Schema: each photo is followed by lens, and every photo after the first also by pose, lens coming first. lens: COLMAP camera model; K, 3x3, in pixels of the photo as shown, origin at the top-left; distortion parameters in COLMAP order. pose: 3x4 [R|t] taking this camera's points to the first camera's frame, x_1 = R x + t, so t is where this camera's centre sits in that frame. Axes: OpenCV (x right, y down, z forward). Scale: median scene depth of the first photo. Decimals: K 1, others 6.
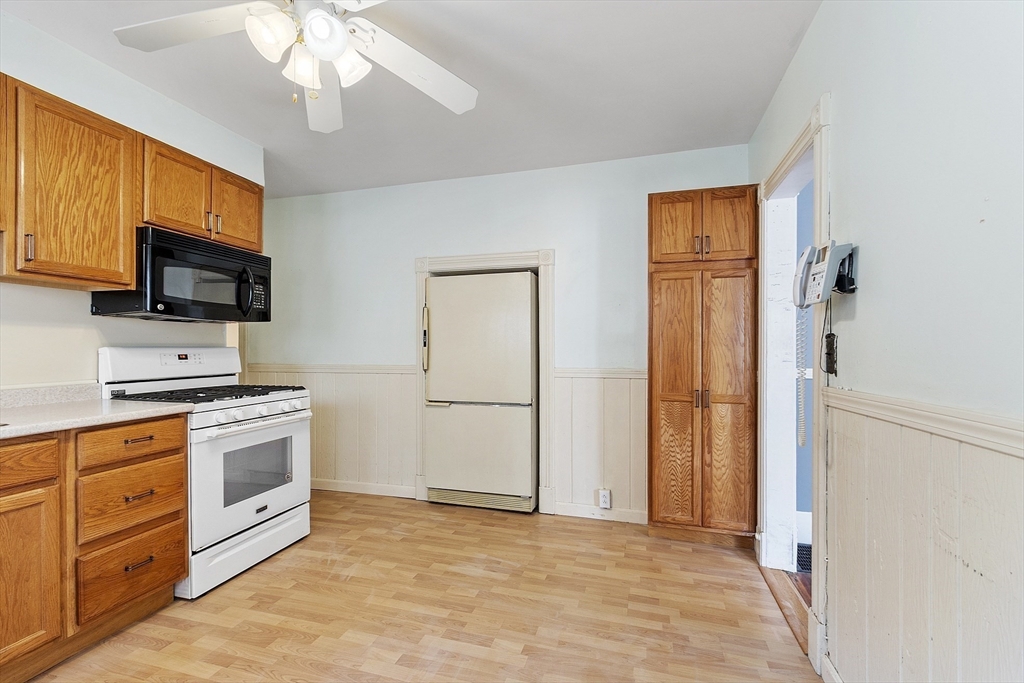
lens RADIAL K [[449.1, 0, 509.0], [0, 449.1, 350.4], [0, 0, 1]] dist [0.001455, -0.000147]
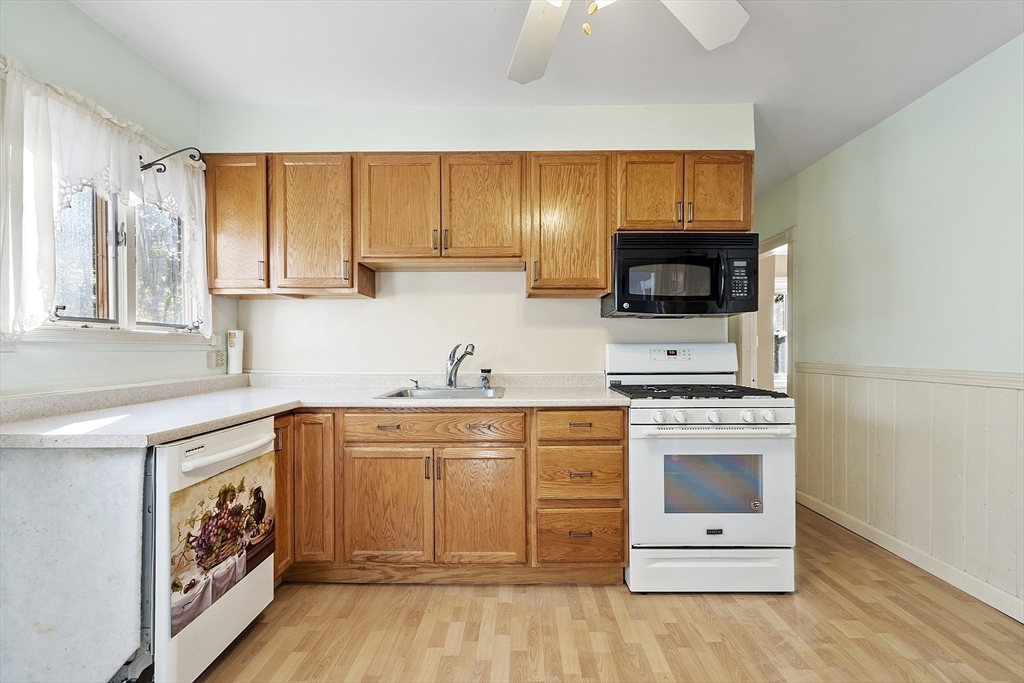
lens RADIAL K [[449.1, 0, 509.0], [0, 449.1, 350.4], [0, 0, 1]] dist [0.001455, -0.000147]
pose [[0.272911, 0.006632, -0.962016, 0.182434], [-0.001055, 0.999978, 0.006594, 0.003889], [0.962039, -0.000785, 0.272912, 0.440812]]
